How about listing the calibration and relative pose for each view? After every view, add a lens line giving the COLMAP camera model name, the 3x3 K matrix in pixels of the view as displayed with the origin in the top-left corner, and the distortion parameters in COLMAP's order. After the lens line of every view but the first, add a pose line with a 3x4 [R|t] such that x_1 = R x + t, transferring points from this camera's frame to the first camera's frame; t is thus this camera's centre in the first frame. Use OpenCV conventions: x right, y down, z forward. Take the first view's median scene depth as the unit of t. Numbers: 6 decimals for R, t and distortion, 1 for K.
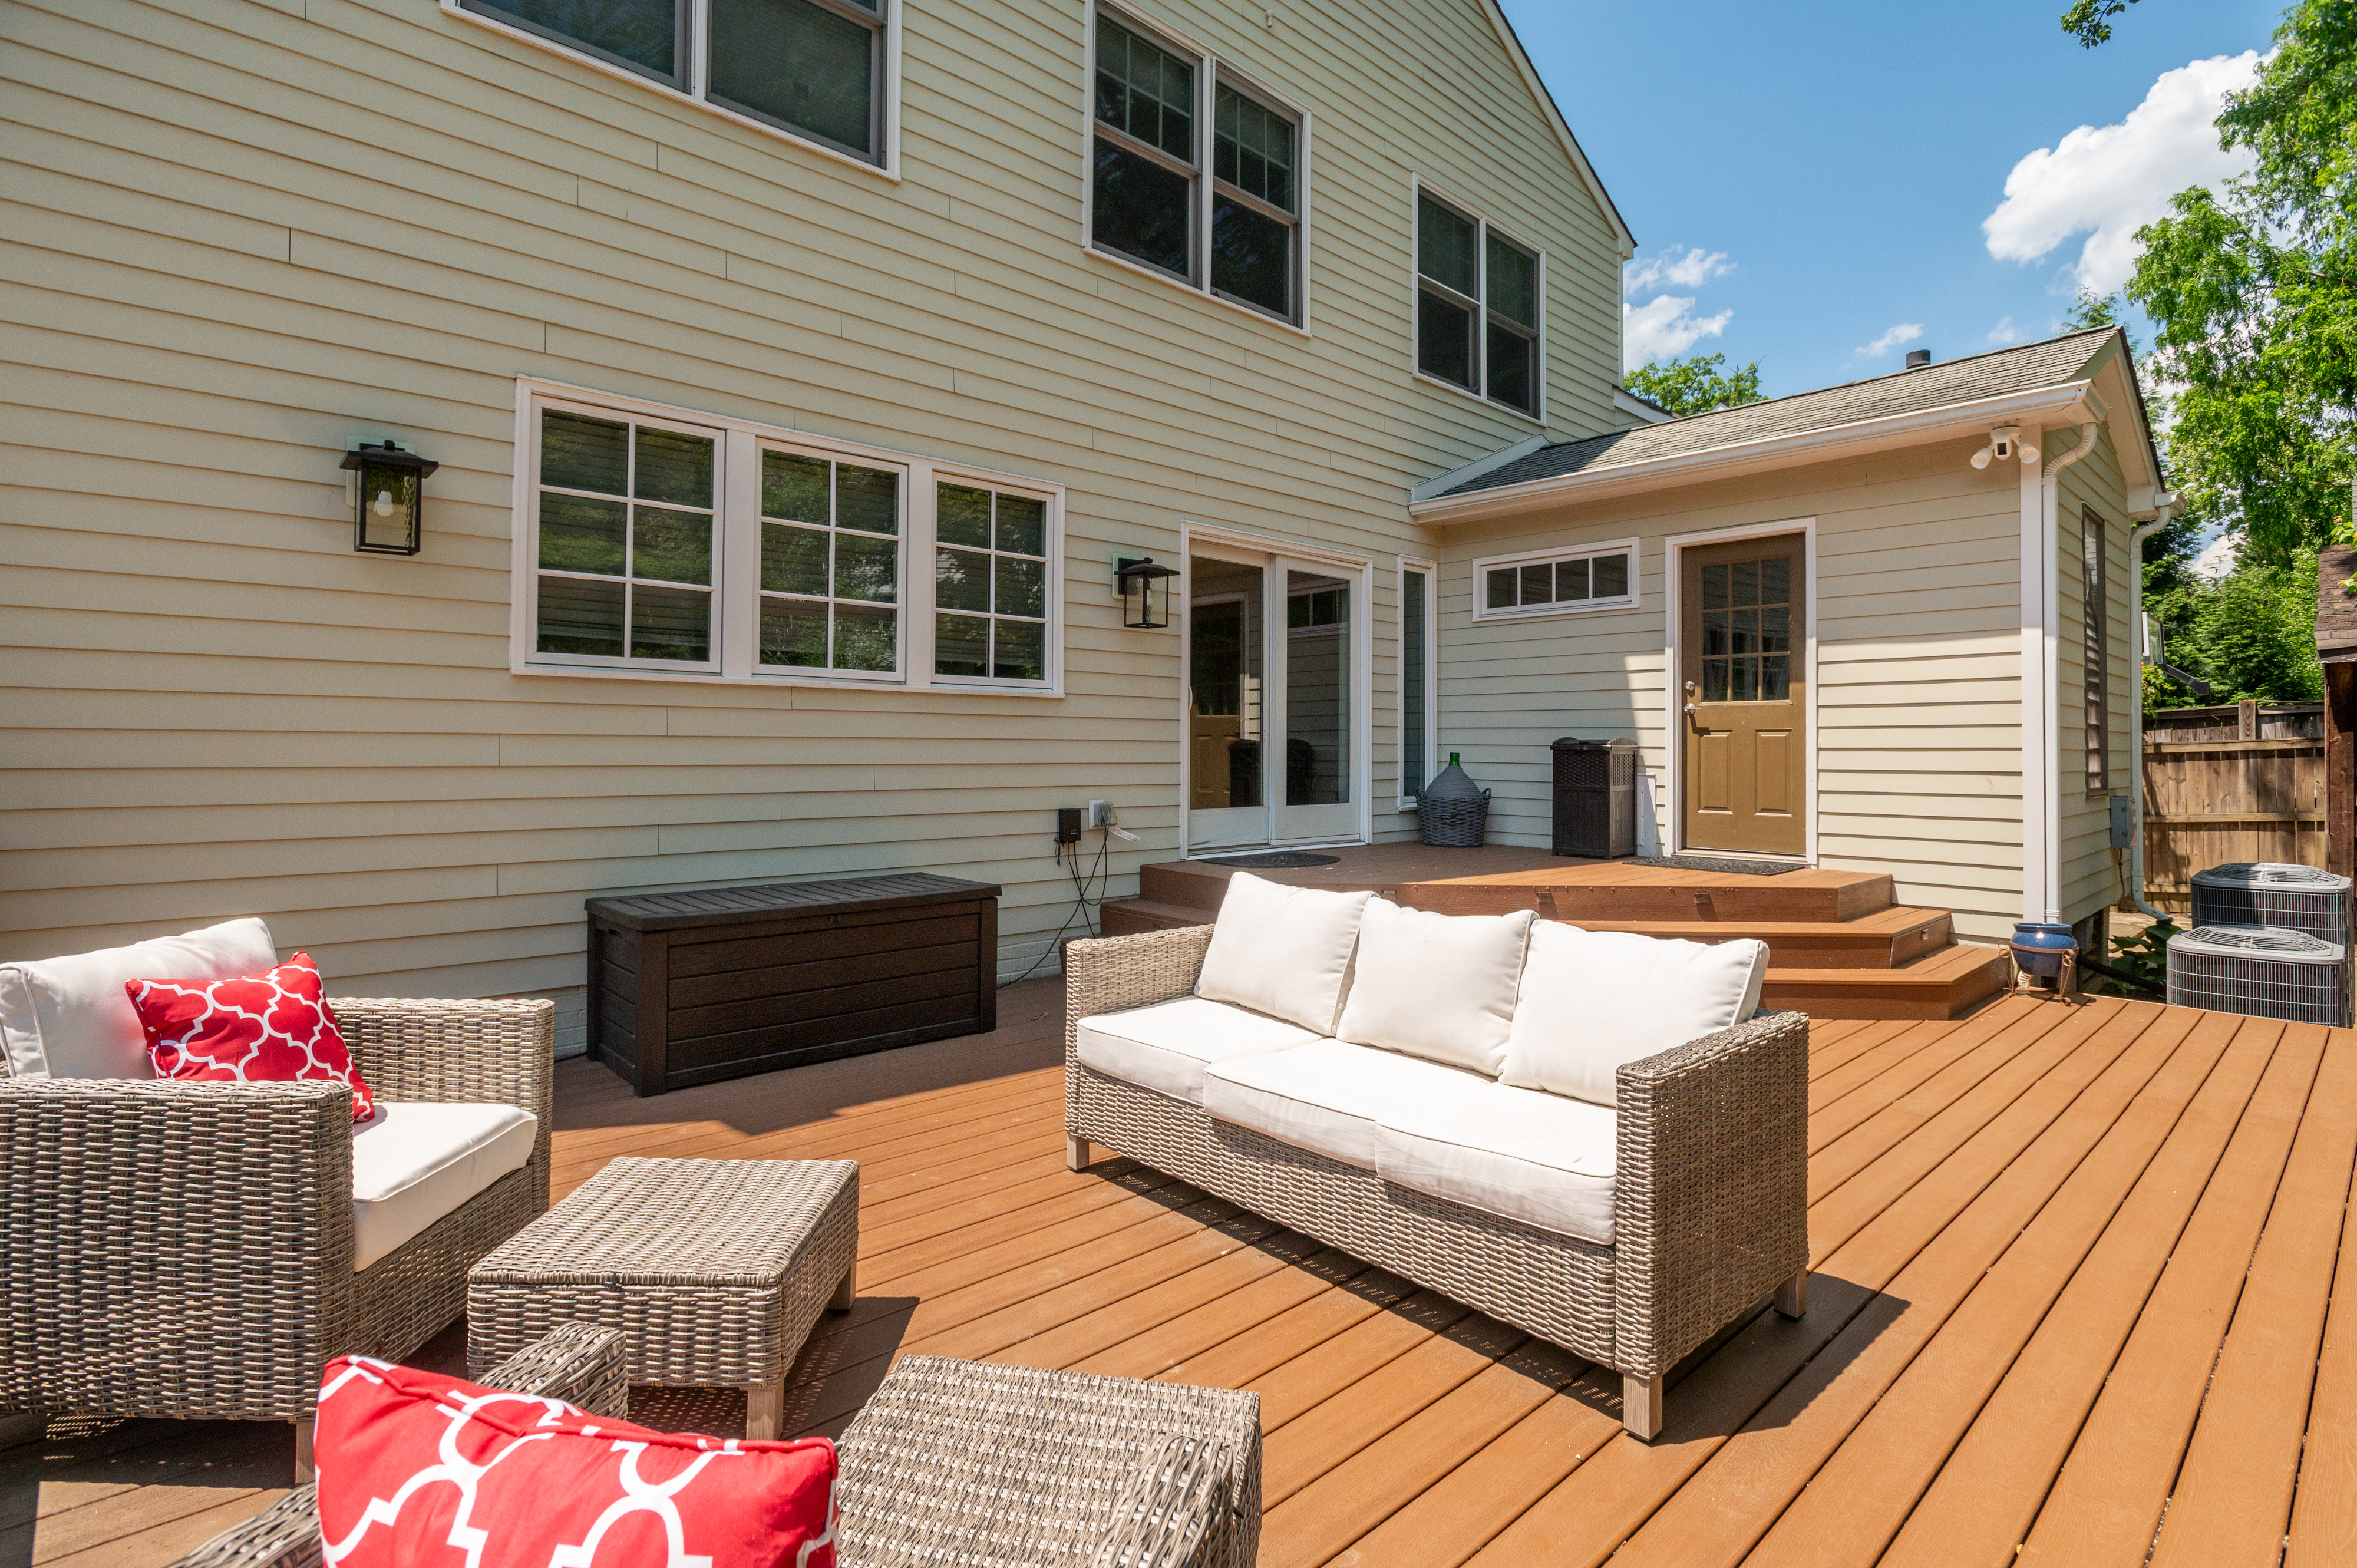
lens RADIAL K [[1138.3, 0, 1178.4], [0, 1138.3, 706.0], [0, 0, 1]] dist [-0.010568, 0.000408]
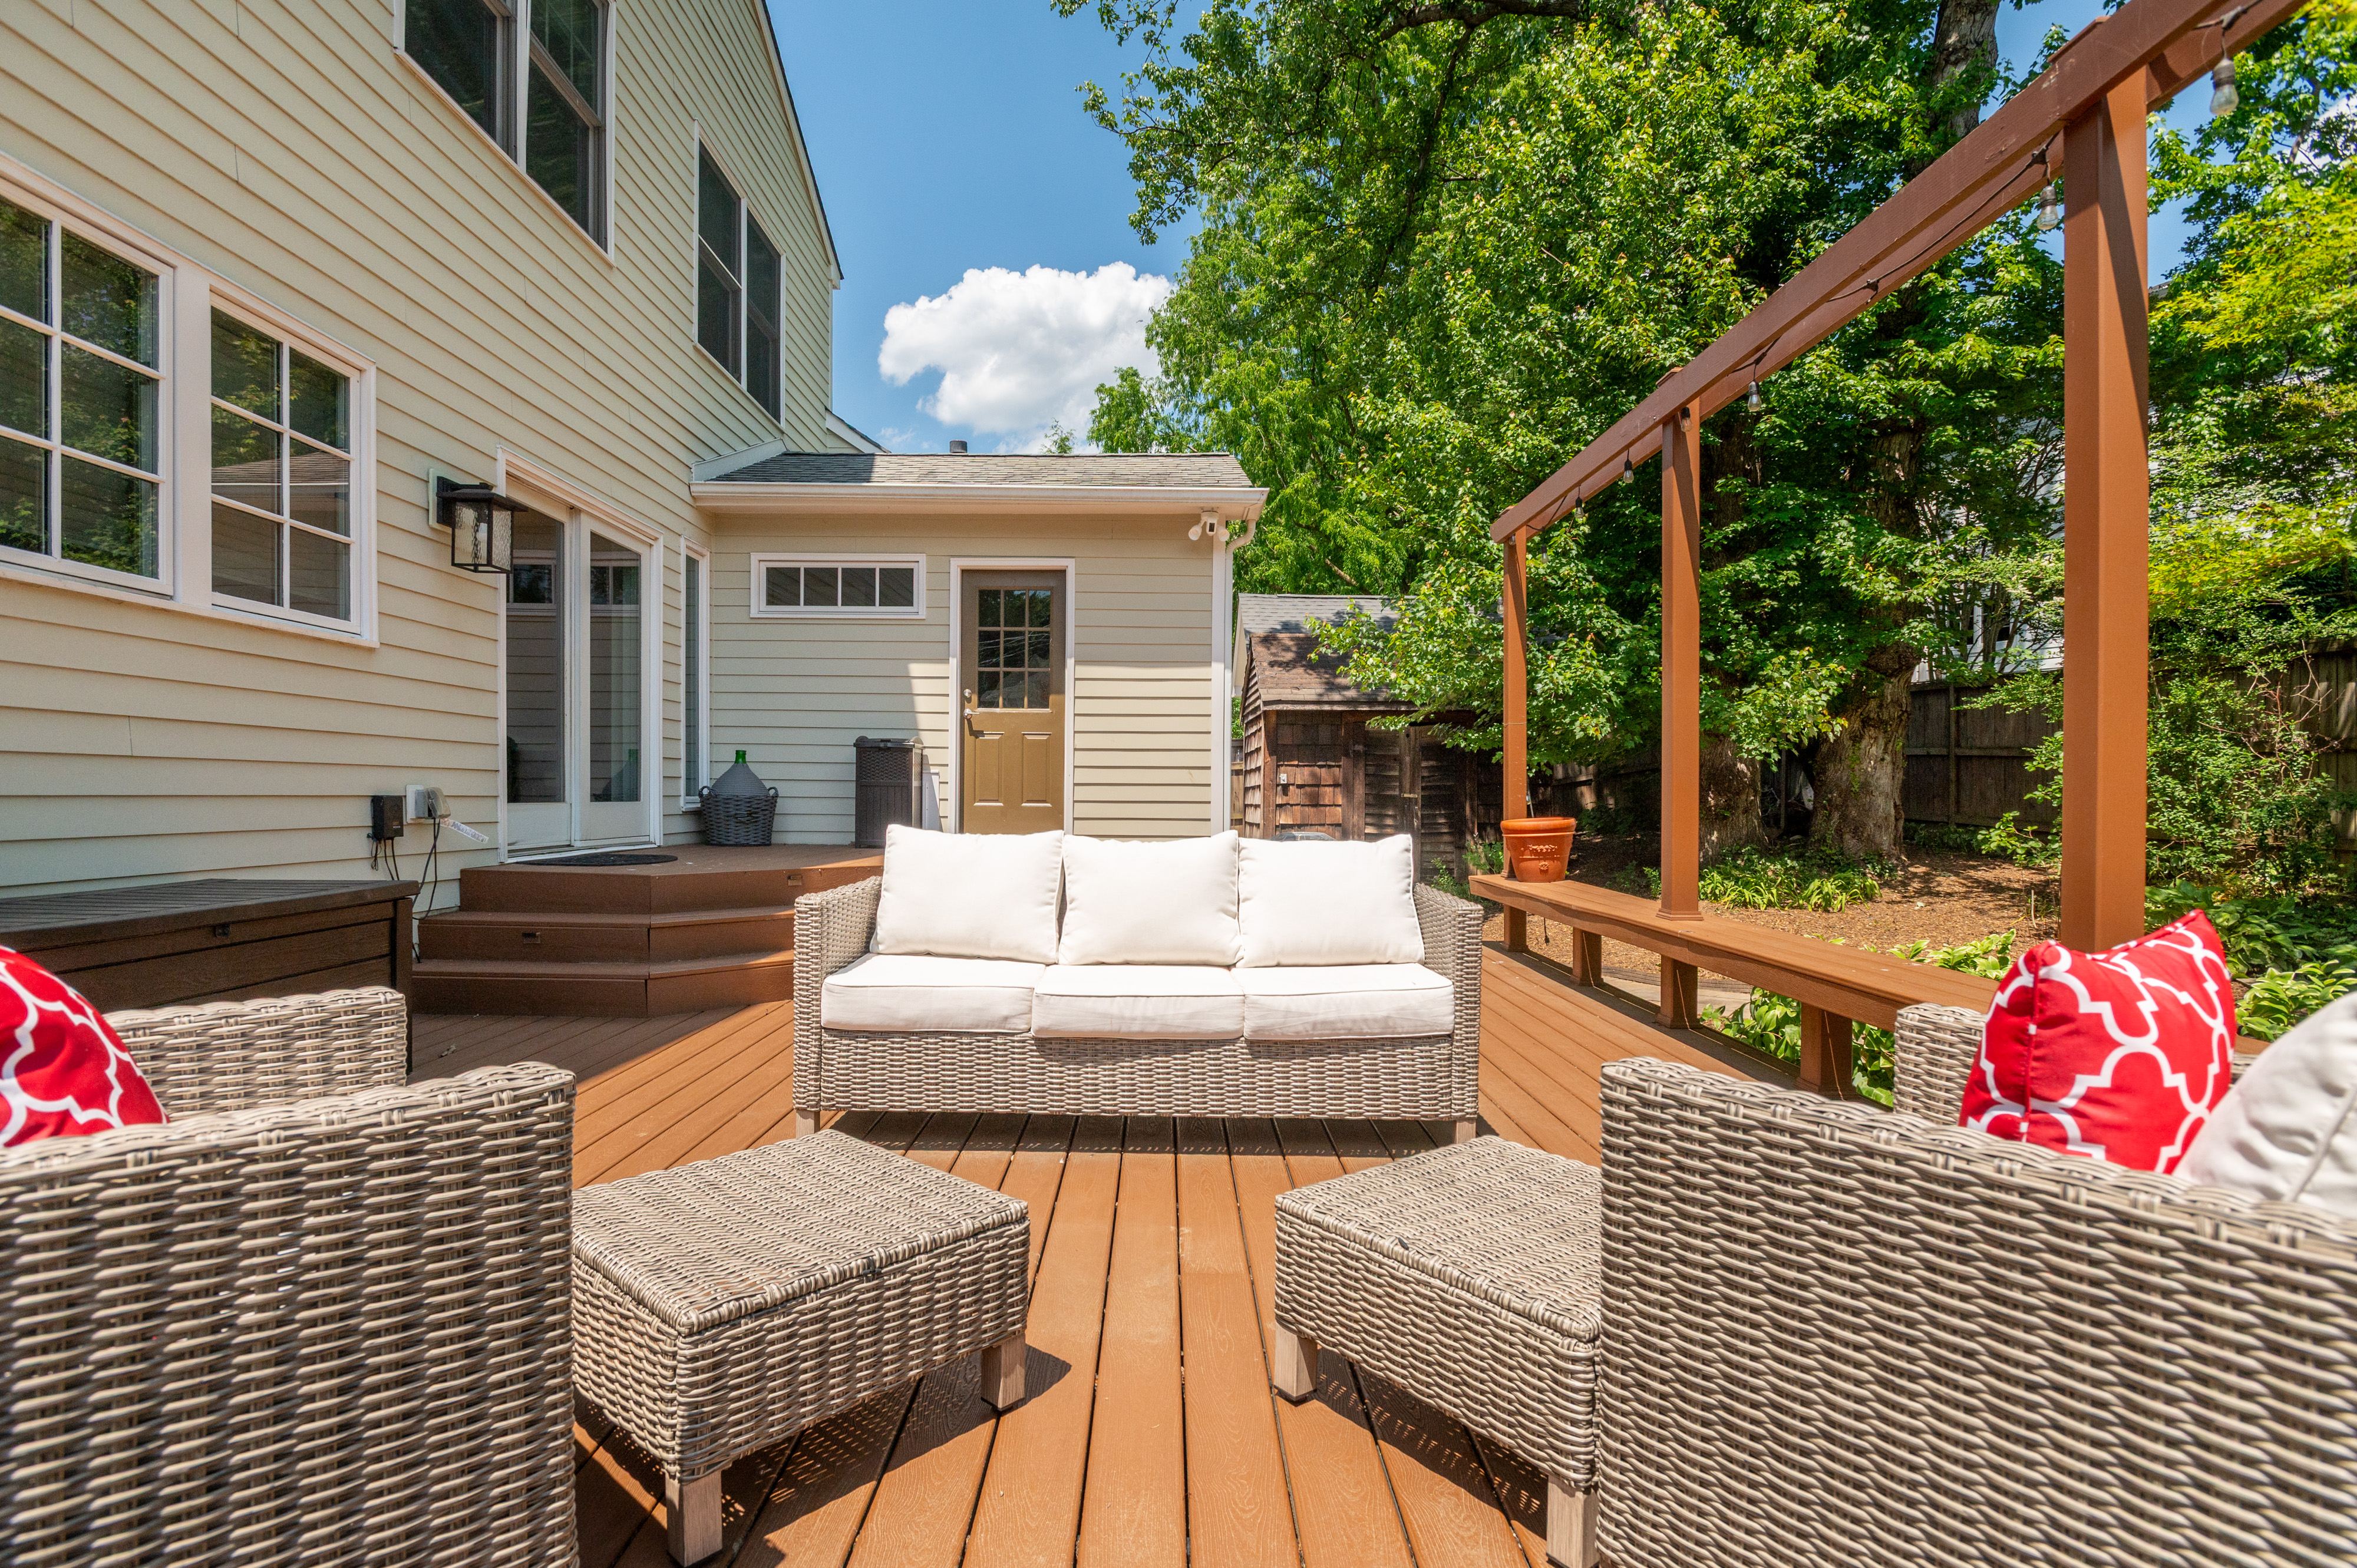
lens RADIAL K [[1134.2, 0, 1163.8], [0, 1134.2, 790.0], [0, 0, 1]] dist [-0.011837, 0.000354]
pose [[0.674365, 0.001222, 0.738397, -0.262348], [-0.031112, 0.999158, 0.026760, 0.044221], [-0.737743, -0.041019, 0.673835, 0.098225]]
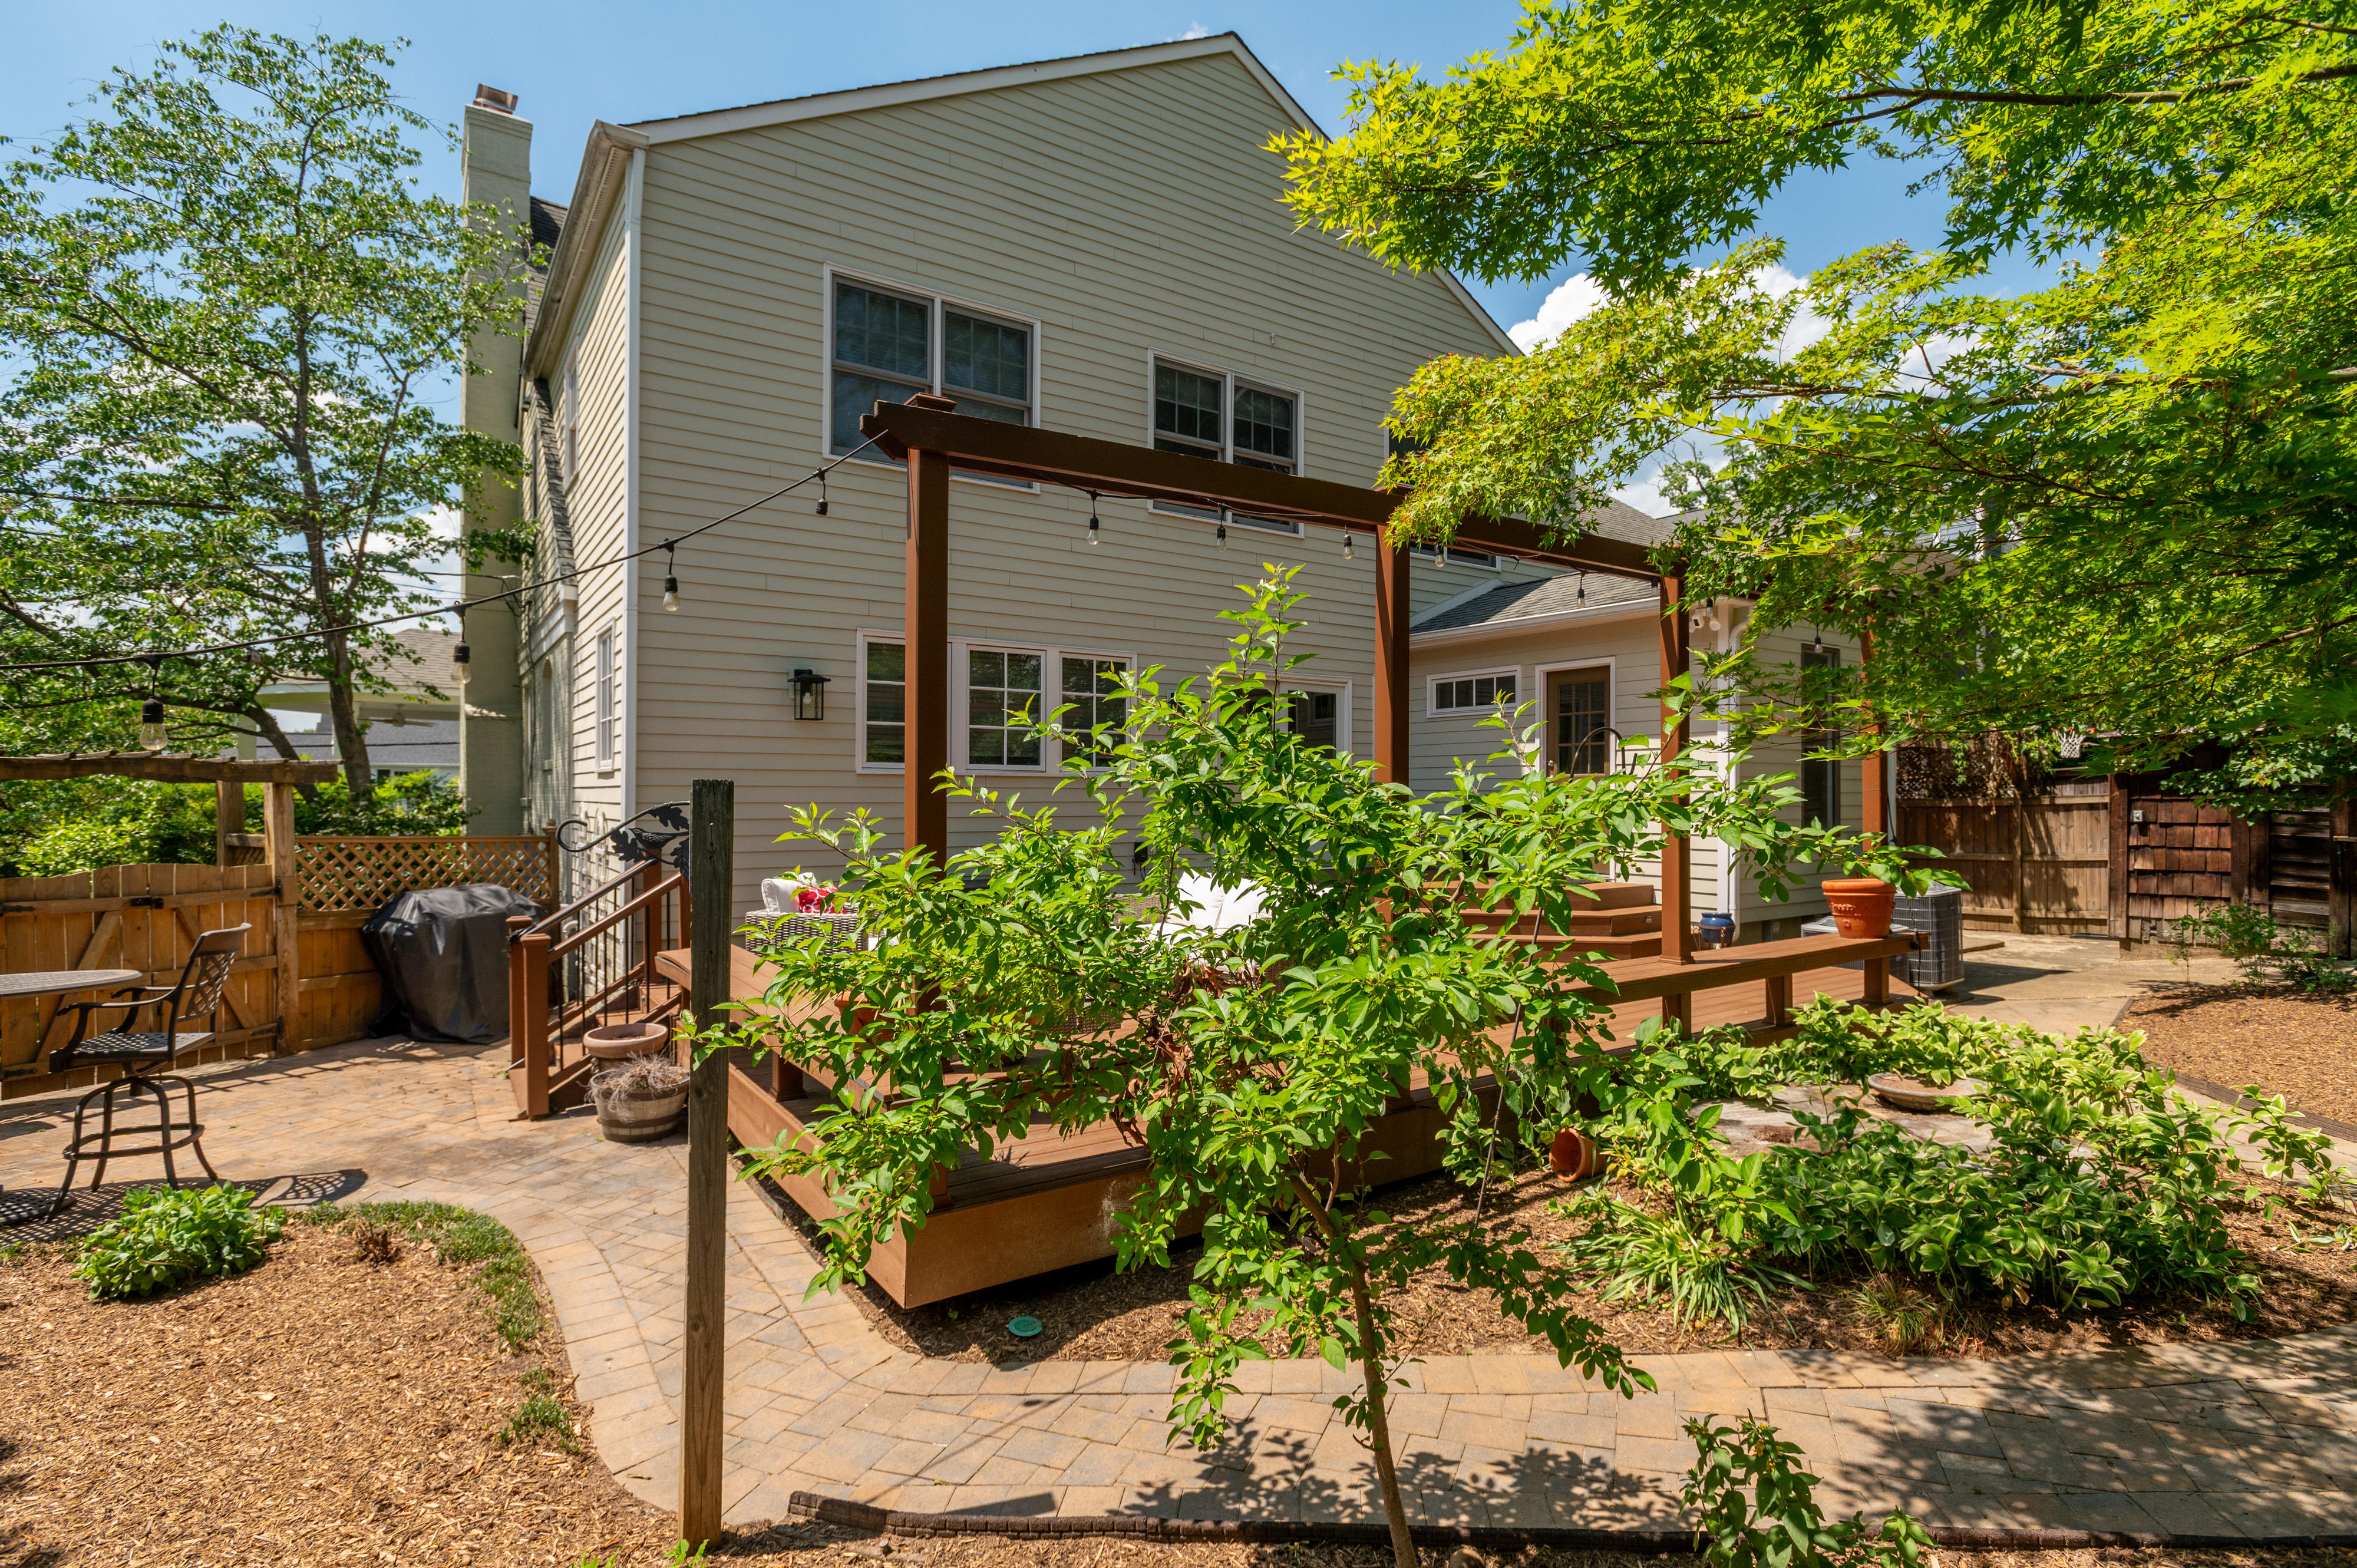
lens RADIAL K [[1123.9, 0, 1178.5], [0, 1123.9, 784.0], [0, 0, 1]] dist [-0.012215, 0.000068]
pose [[0.989518, -0.004212, -0.144346, 0.182300], [0.008180, 0.999605, 0.026906, -0.037127], [0.144176, -0.027805, 0.989161, -0.597837]]
